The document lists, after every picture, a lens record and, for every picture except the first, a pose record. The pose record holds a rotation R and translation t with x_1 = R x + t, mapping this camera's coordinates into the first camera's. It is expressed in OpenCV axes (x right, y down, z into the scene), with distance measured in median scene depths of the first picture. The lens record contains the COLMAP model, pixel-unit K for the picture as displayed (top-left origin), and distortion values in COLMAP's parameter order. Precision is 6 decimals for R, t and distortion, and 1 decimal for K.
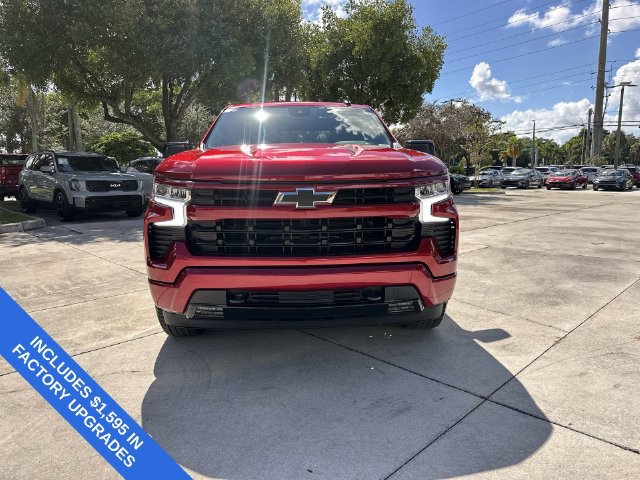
lens RADIAL K [[451.9, 0, 338.0], [0, 451.9, 235.0], [0, 0, 1]] dist [0.032338, -0.040681]
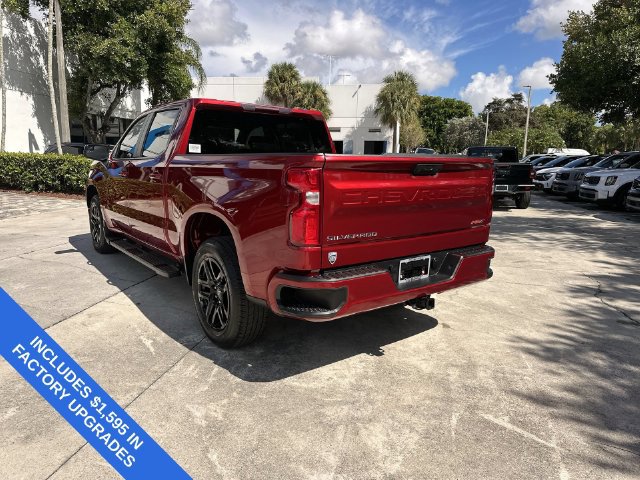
lens RADIAL K [[451.9, 0, 317.7], [0, 451.9, 248.2], [0, 0, 1]] dist [0.032338, -0.040681]
pose [[-0.830188, 0.099533, -0.548527, 0.495513], [-0.091407, 0.946313, 0.310058, -0.481314], [0.549939, 0.307545, -0.776520, 3.014535]]
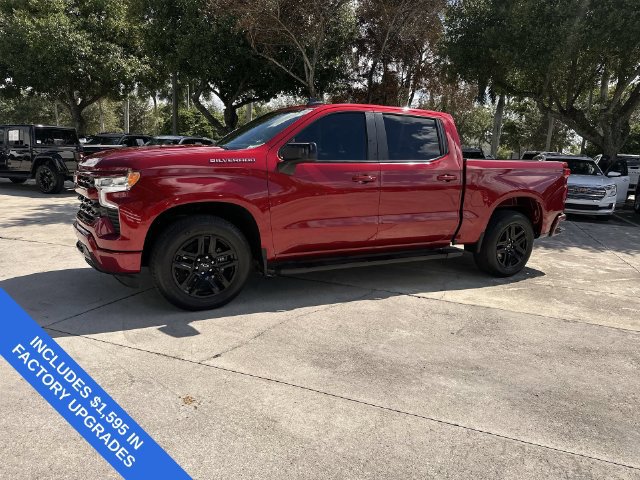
lens RADIAL K [[451.9, 0, 316.0], [0, 451.9, 244.4], [0, 0, 1]] dist [0.032338, -0.040681]
pose [[0.405831, 0.203958, -0.890900, 1.328740], [-0.173617, 0.974236, 0.143948, -0.176554], [0.897306, 0.096257, 0.430786, 0.799973]]
